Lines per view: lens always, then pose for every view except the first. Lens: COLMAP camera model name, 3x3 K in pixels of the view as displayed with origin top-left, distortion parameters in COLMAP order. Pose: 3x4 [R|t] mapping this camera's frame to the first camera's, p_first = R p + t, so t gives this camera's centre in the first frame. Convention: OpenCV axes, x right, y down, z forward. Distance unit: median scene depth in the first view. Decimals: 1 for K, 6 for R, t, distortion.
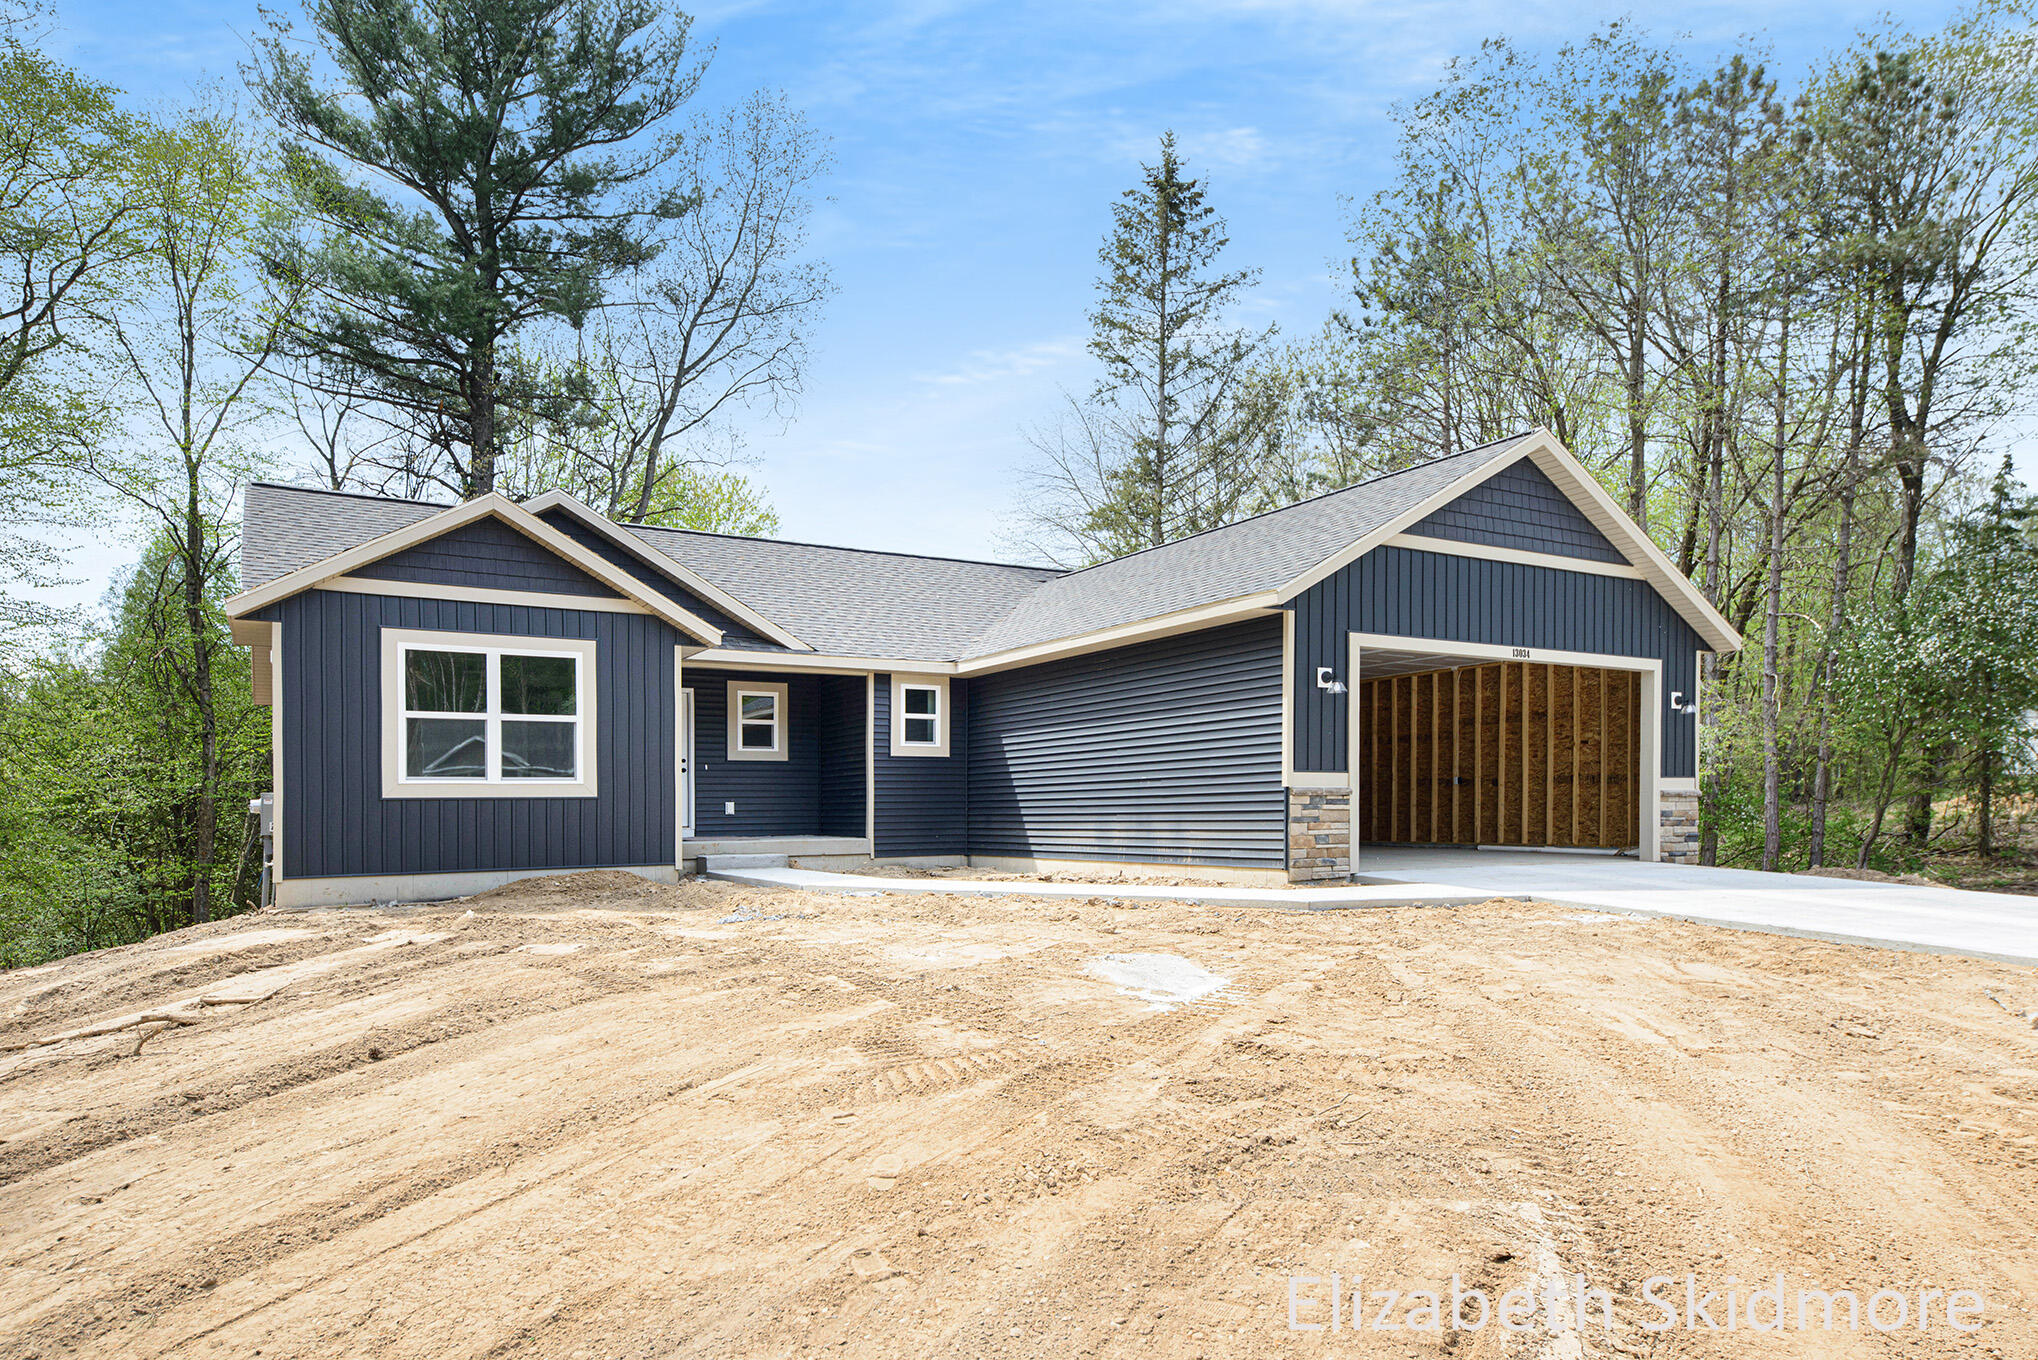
lens RADIAL K [[1256.2, 0, 1018.4], [0, 1256.2, 801.3], [0, 0, 1]] dist [0.004564, 0.002557]
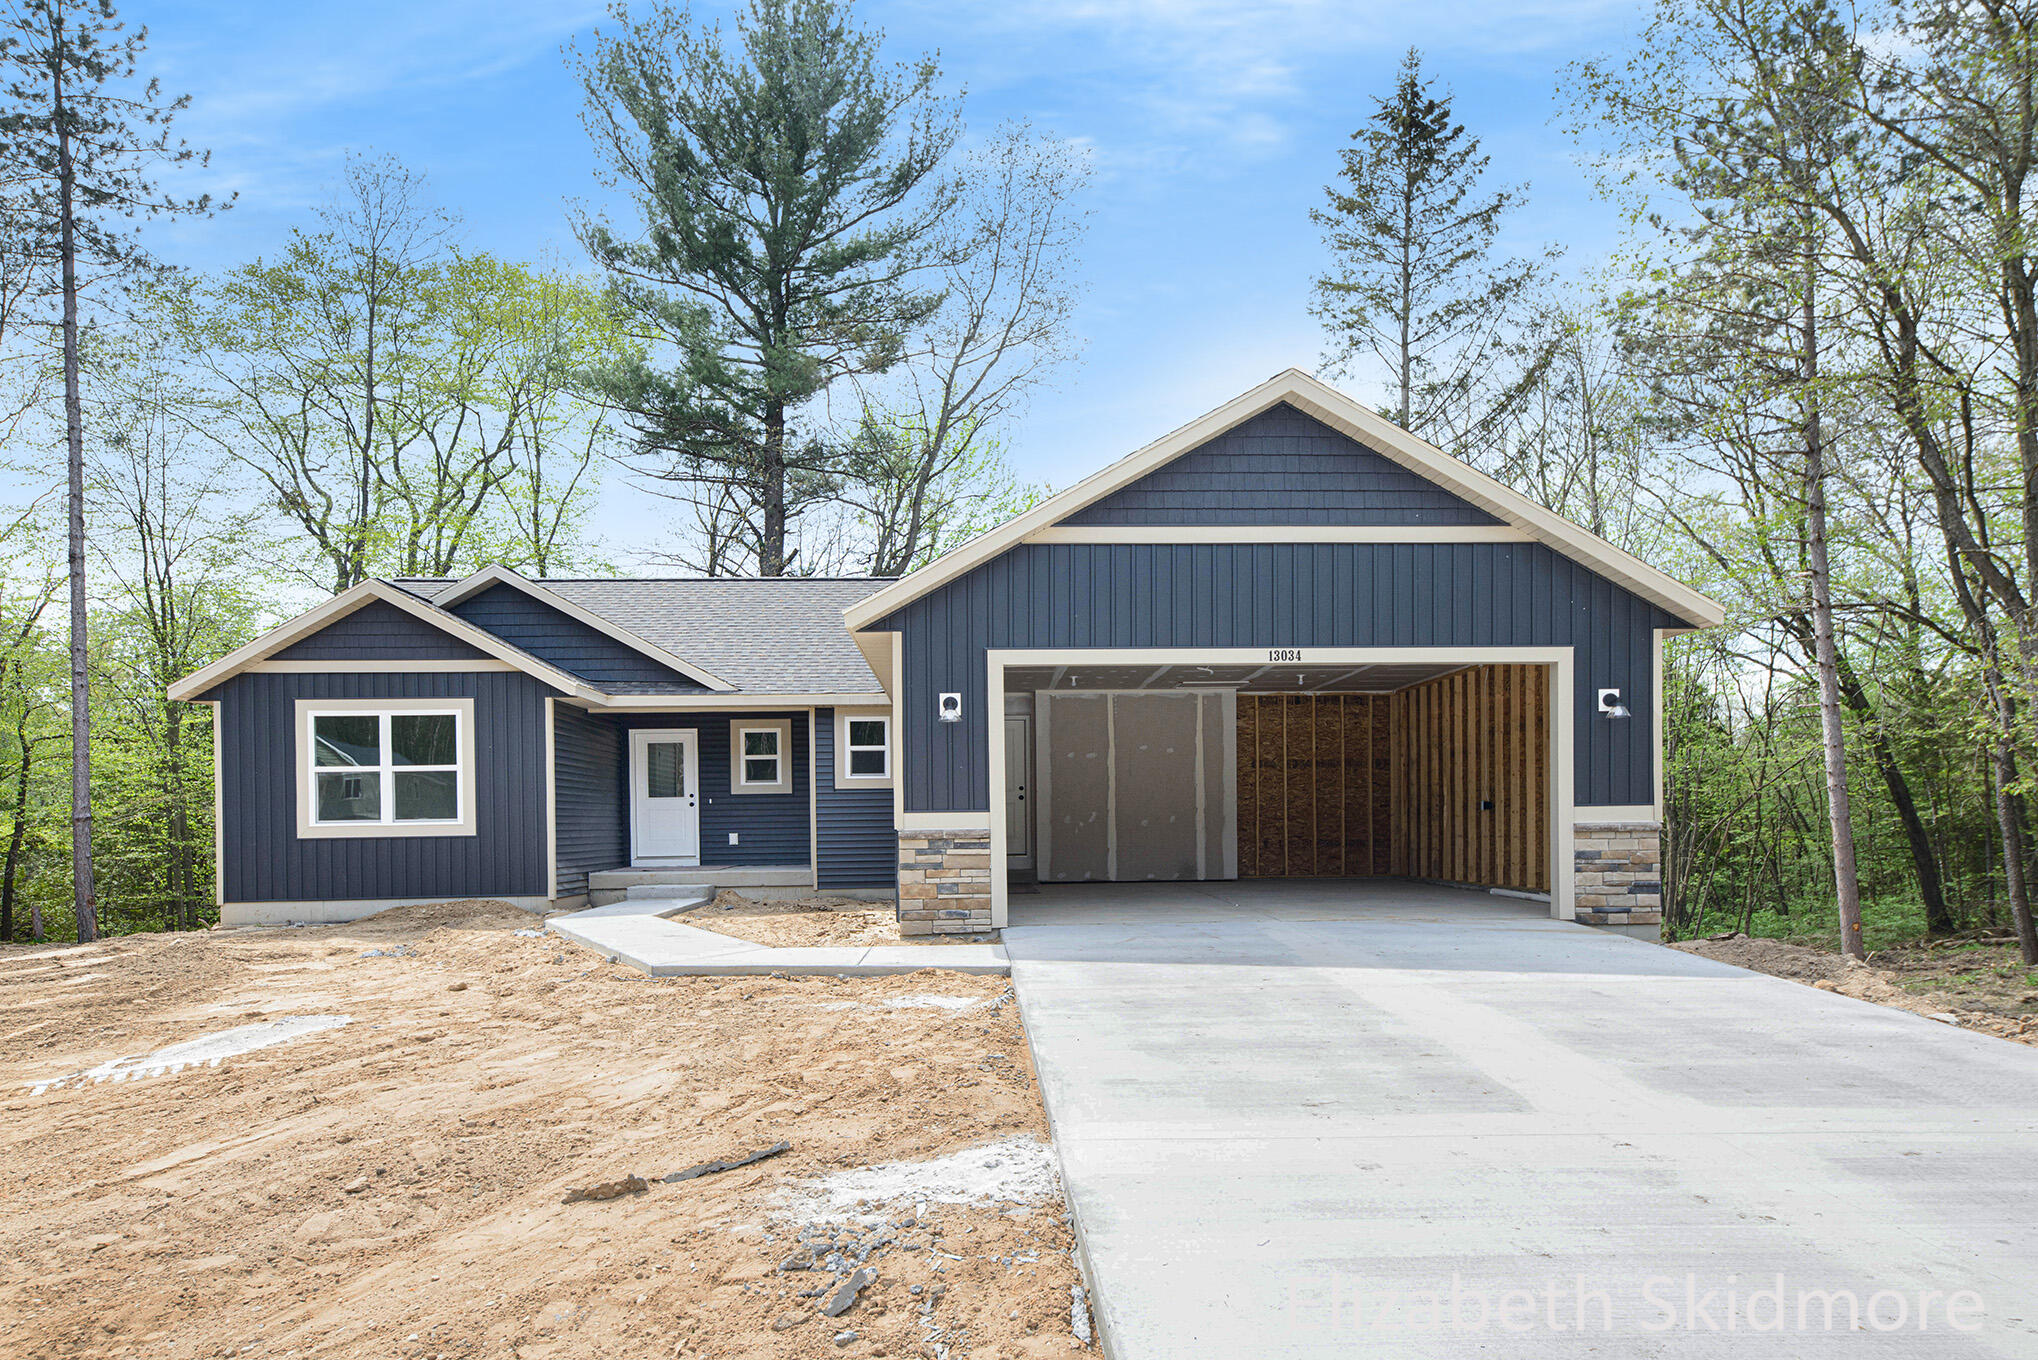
lens RADIAL K [[1245.3, 0, 1019.1], [0, 1245.3, 843.3], [0, 0, 1]] dist [-0.007409, -0.000294]
pose [[0.887337, 0.004304, -0.461102, 0.623797], [0.008934, 0.999608, 0.026523, -0.021866], [0.461035, -0.027654, 0.886951, 0.224369]]
